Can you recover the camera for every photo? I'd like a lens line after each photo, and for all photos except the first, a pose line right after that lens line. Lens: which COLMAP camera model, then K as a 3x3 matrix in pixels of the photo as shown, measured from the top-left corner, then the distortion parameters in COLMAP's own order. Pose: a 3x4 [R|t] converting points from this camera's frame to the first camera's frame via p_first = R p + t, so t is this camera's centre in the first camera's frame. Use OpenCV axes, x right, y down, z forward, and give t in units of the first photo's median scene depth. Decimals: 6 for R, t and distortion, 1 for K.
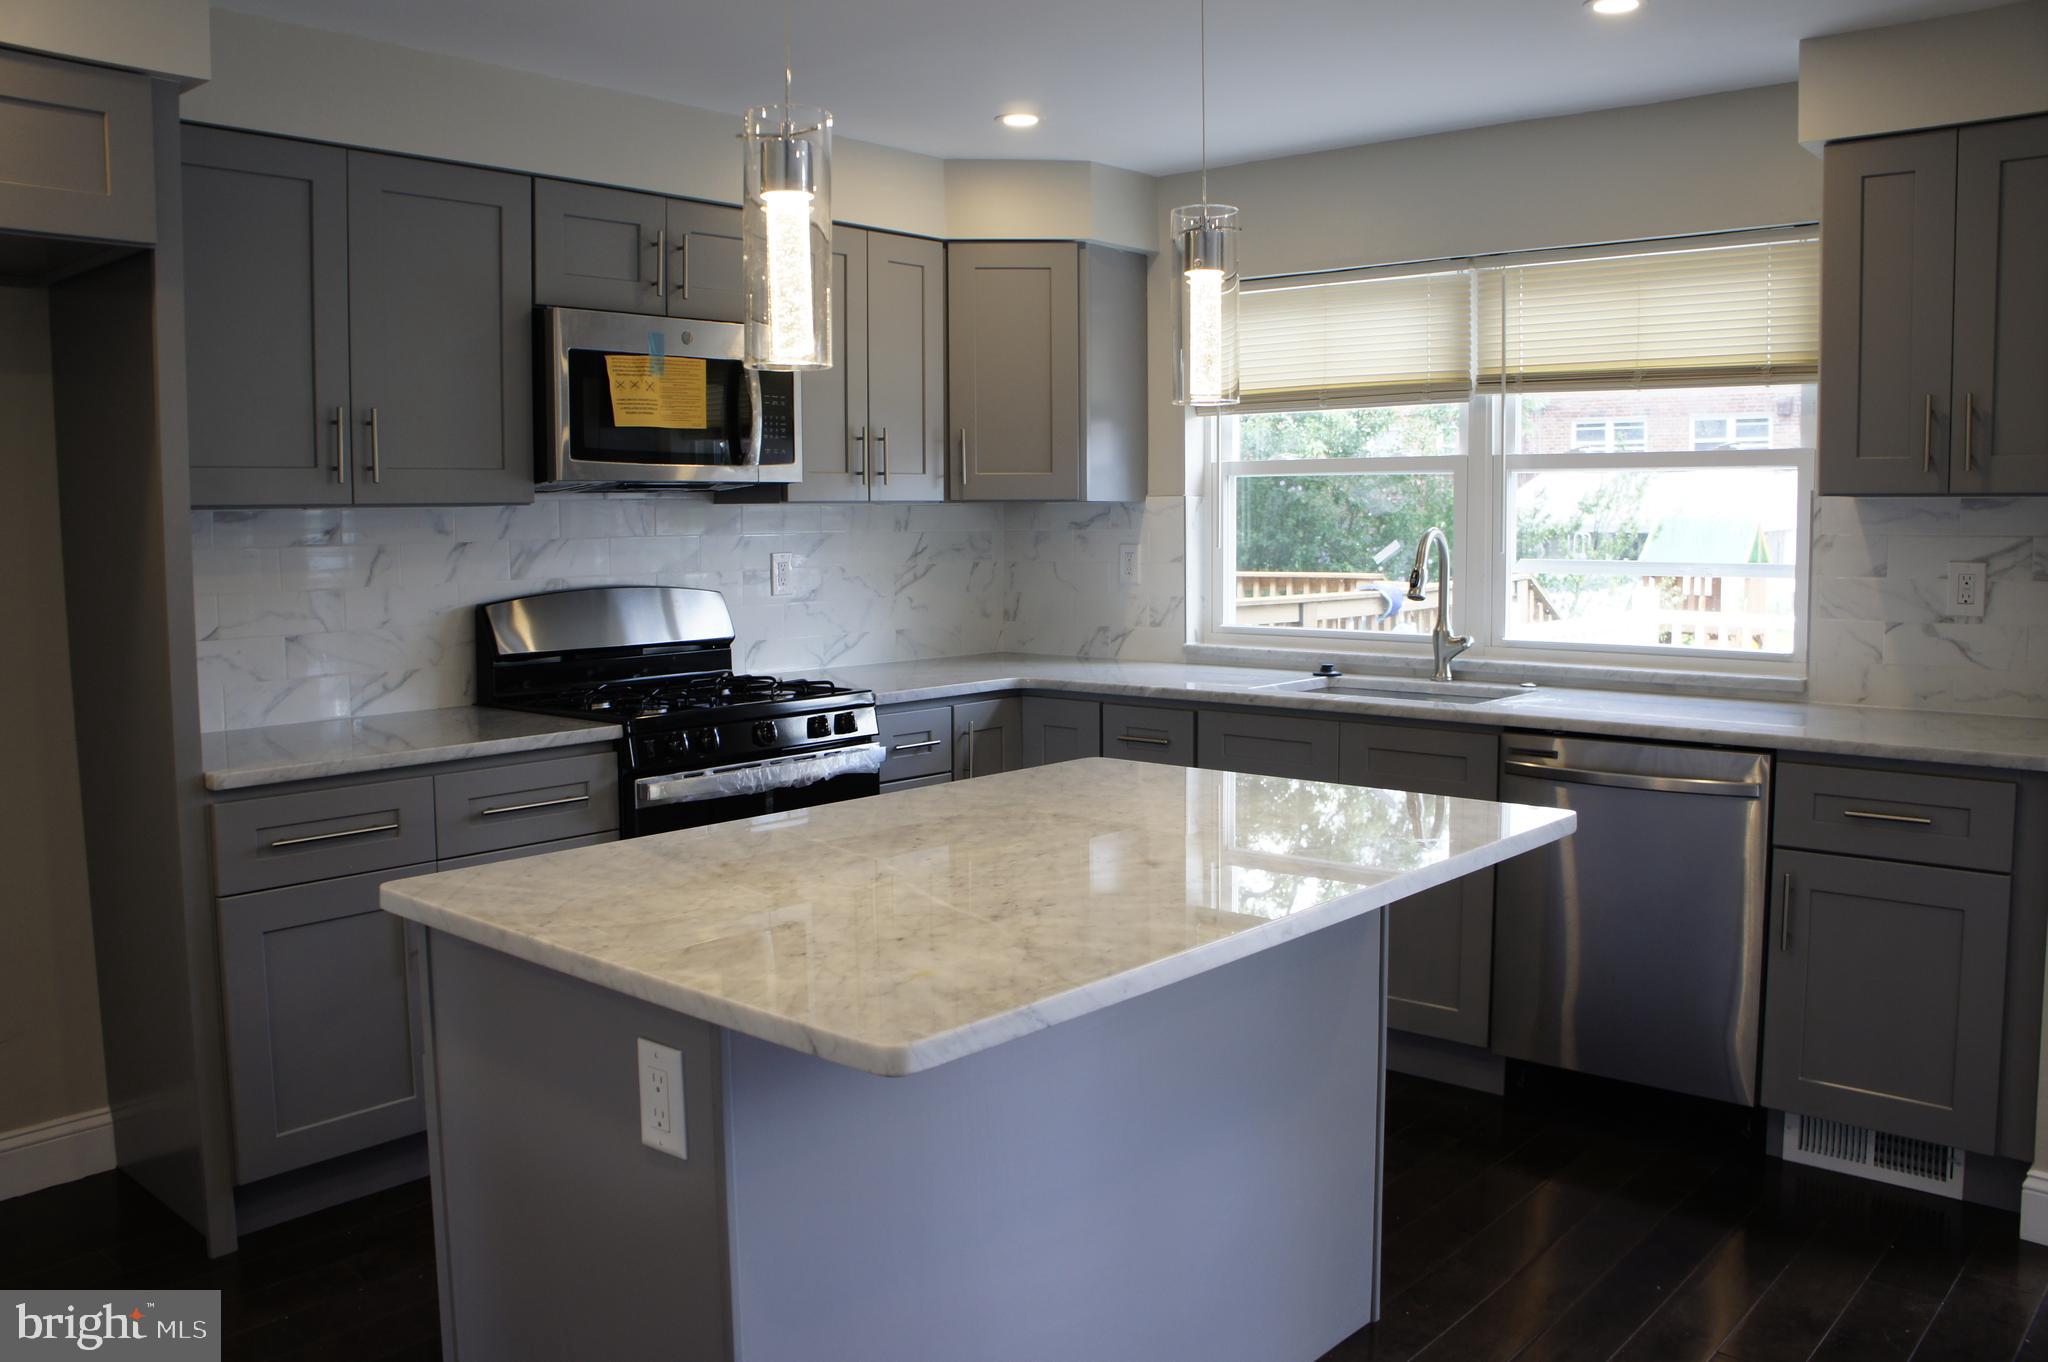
lens RADIAL K [[1645.5, 0, 1017.4], [0, 1645.5, 657.4], [0, 0, 1]] dist [-0.195594, 0.165681]
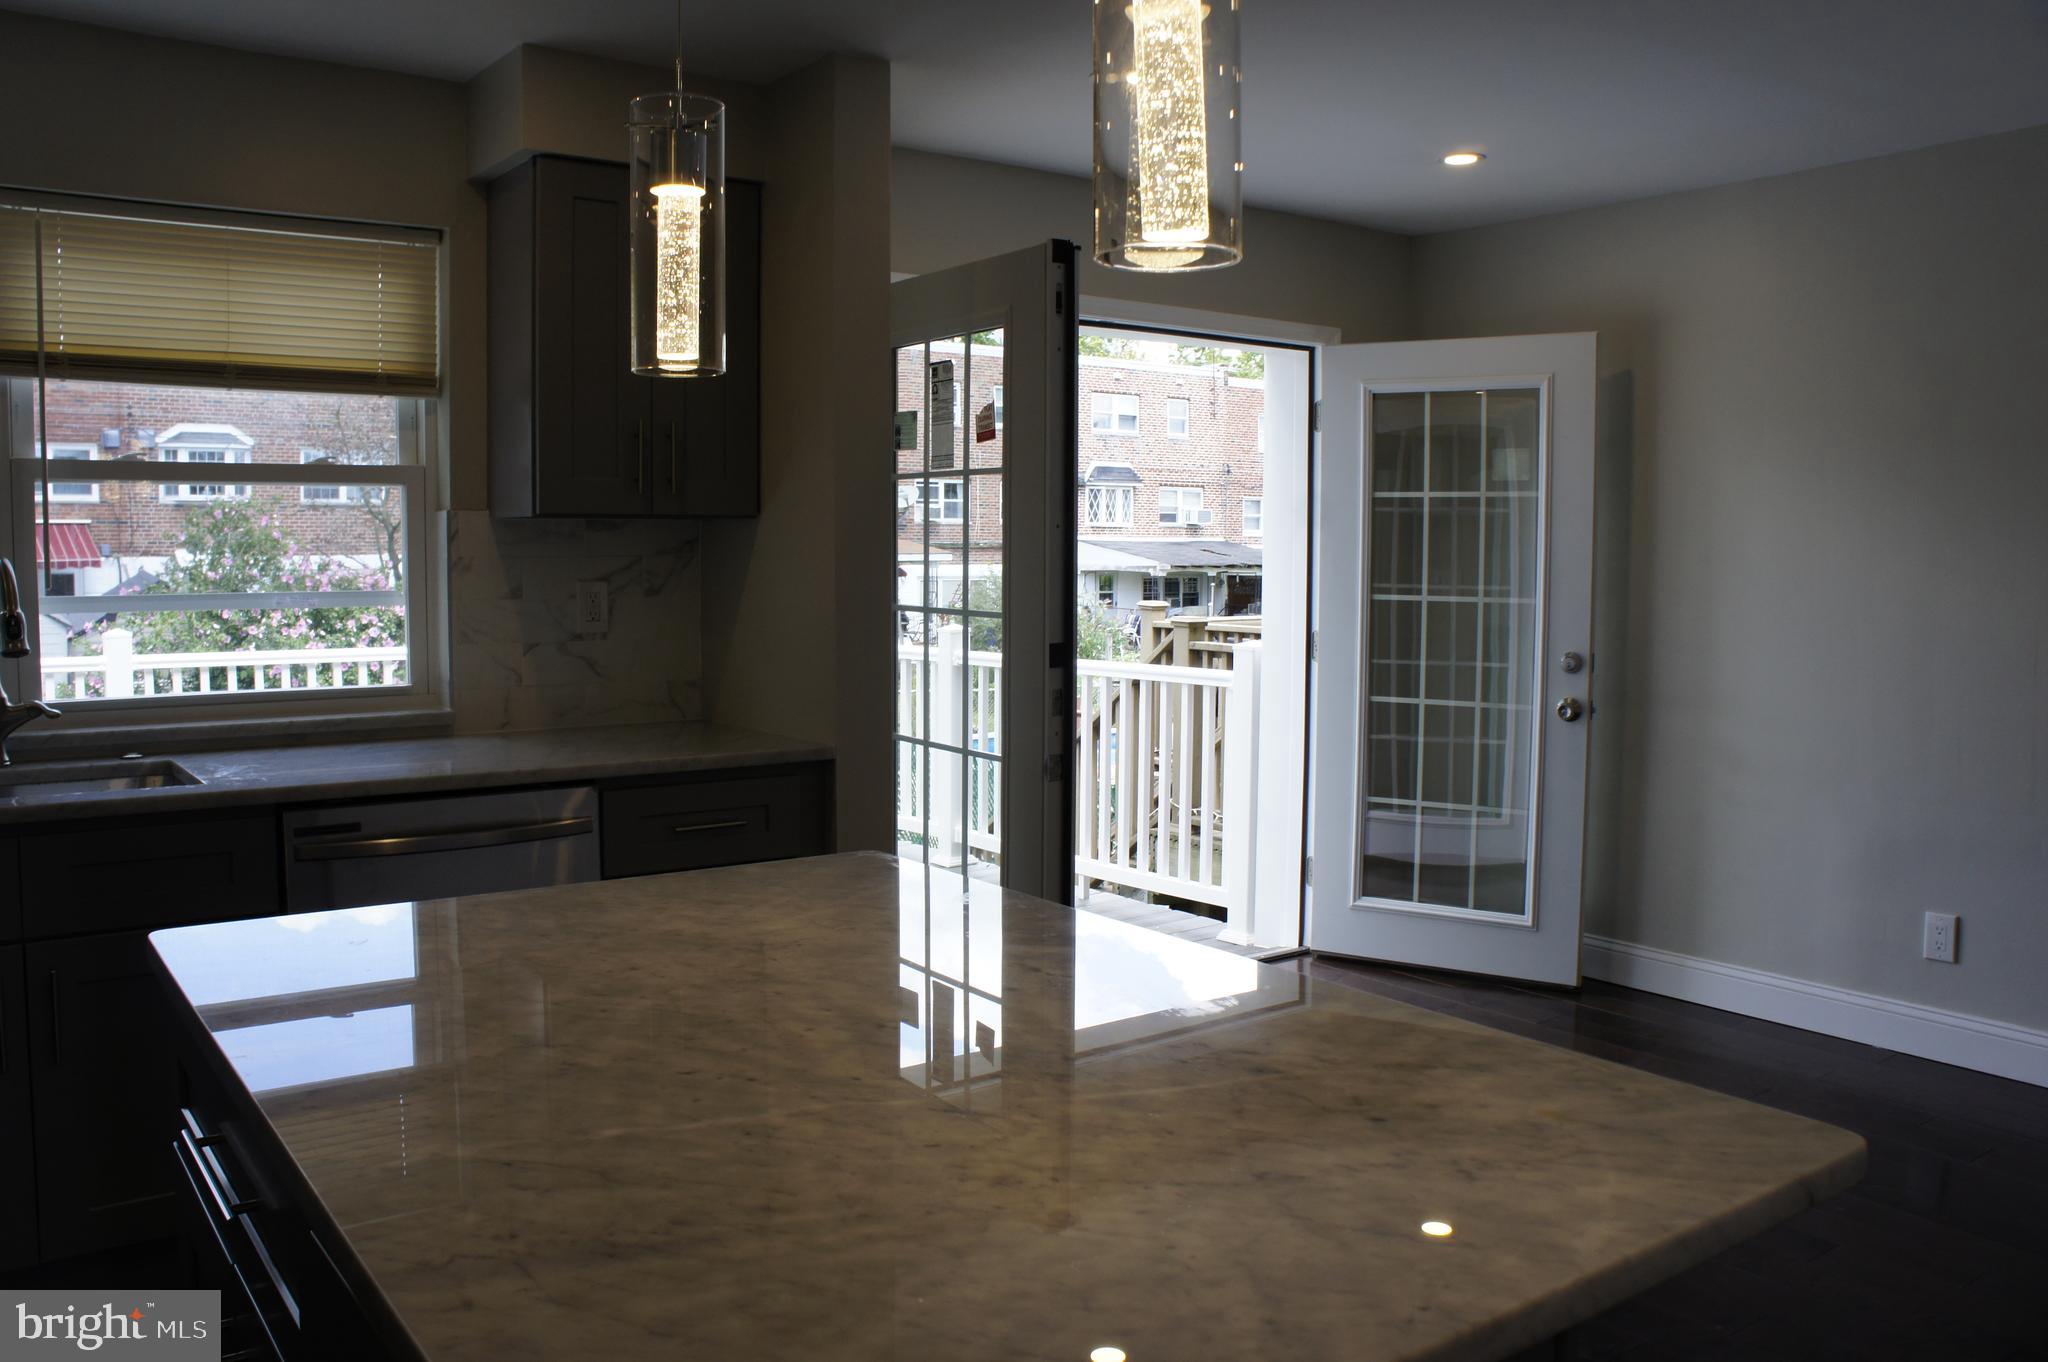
lens RADIAL K [[1645.5, 0, 1017.4], [0, 1645.5, 657.4], [0, 0, 1]] dist [-0.195594, 0.165681]
pose [[0.217187, -0.060881, 0.974230, -0.345414], [0.078641, 0.995900, 0.044704, -0.032435], [-0.972957, 0.066905, 0.221084, 0.436401]]
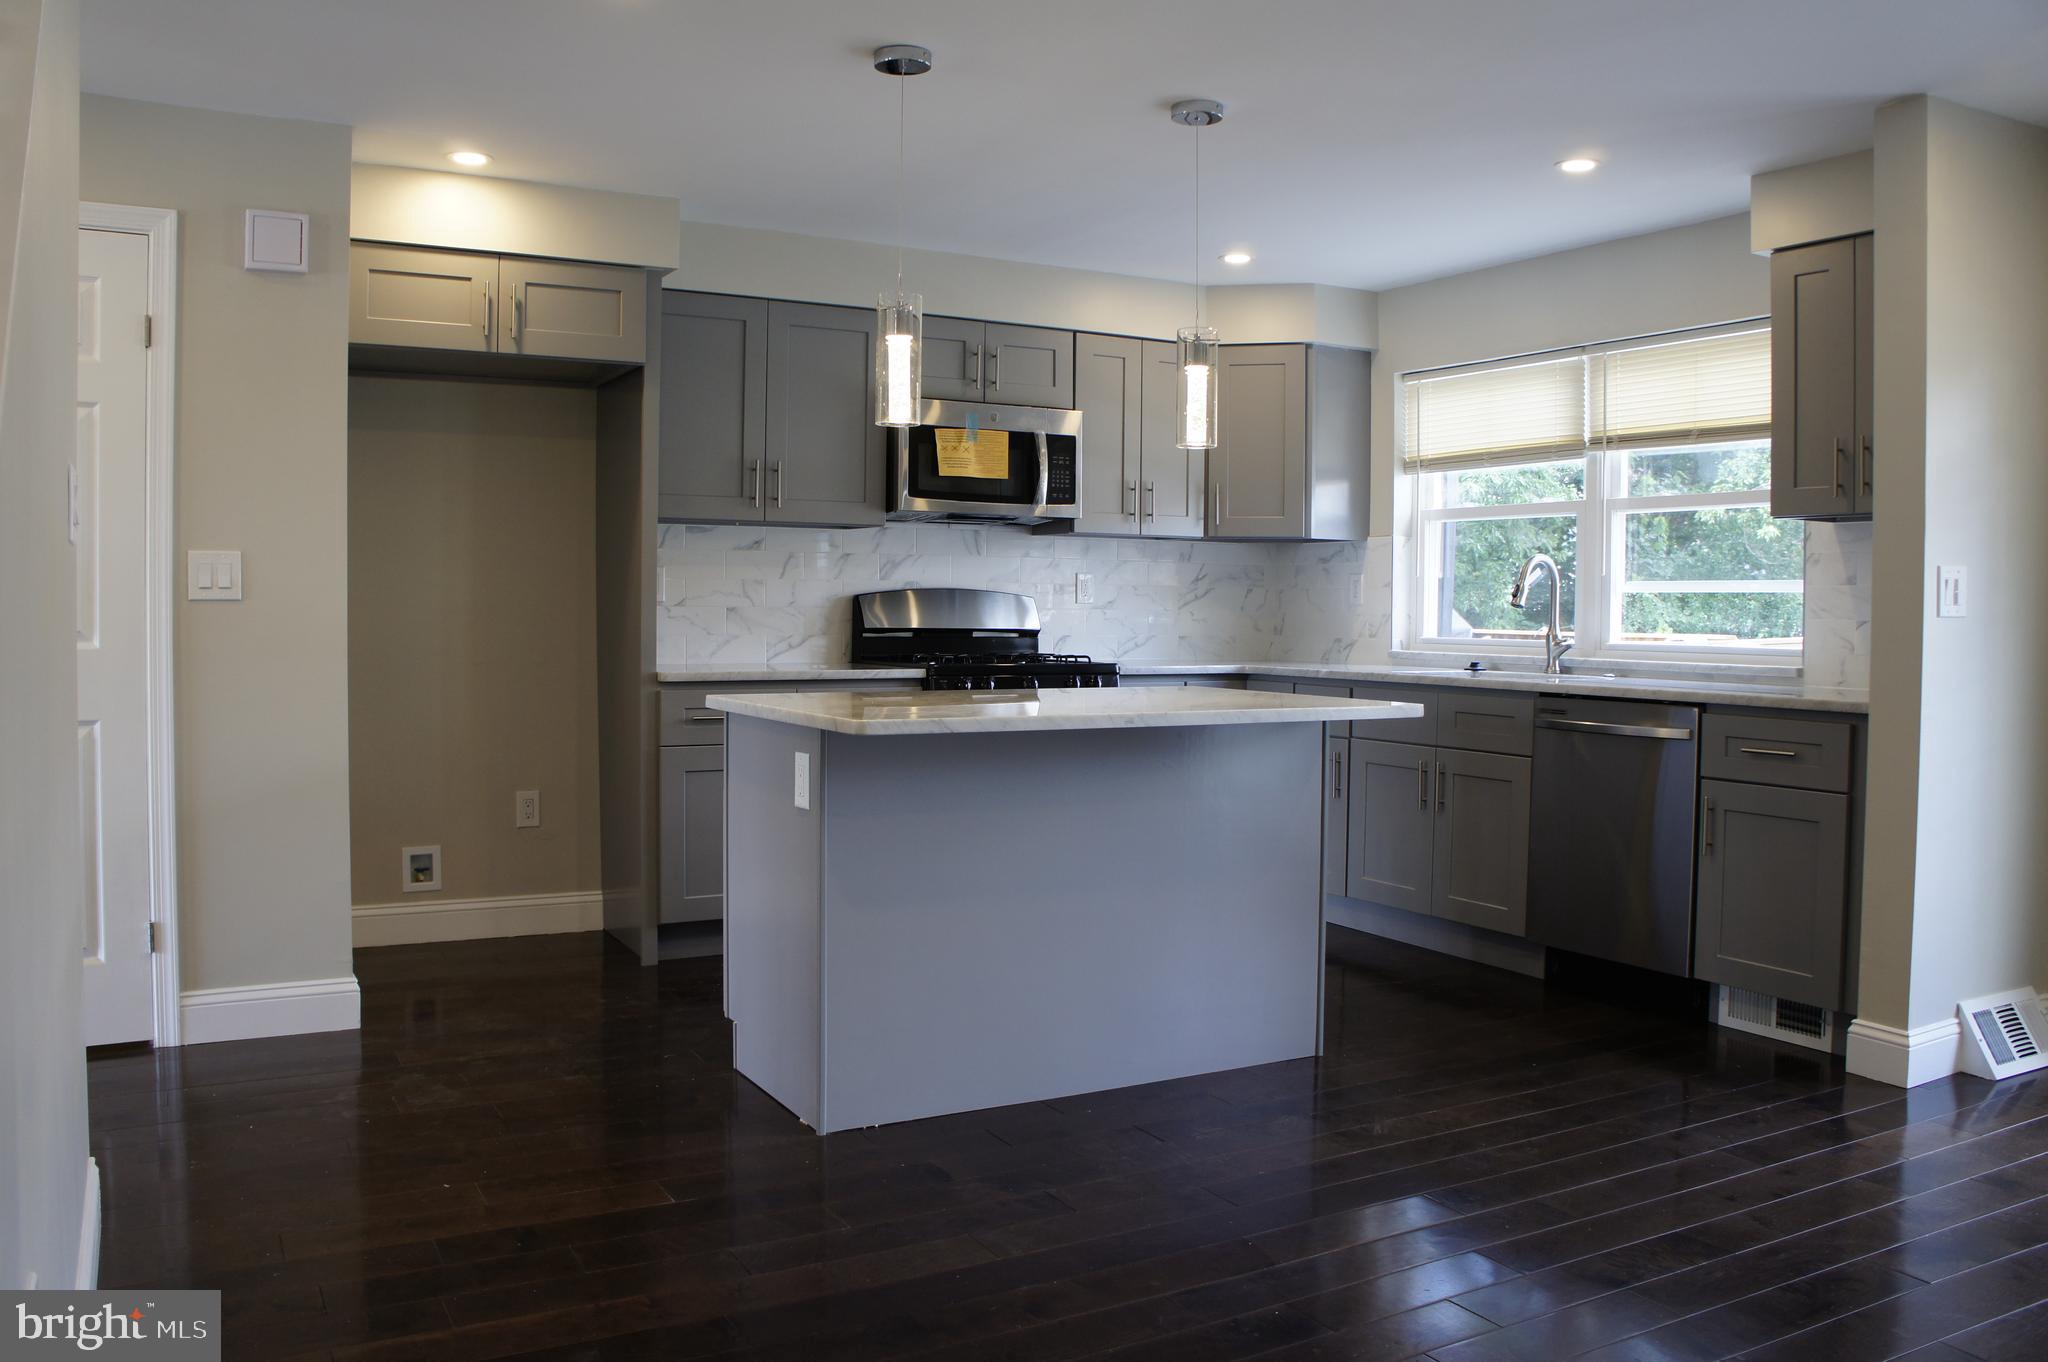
lens RADIAL K [[1645.5, 0, 1017.4], [0, 1645.5, 657.4], [0, 0, 1]] dist [-0.195594, 0.165681]
pose [[0.942179, 0.027413, -0.333986, 0.315585], [-0.046621, 0.997679, -0.049632, 0.092962], [0.331850, 0.062333, 0.941270, -0.377545]]
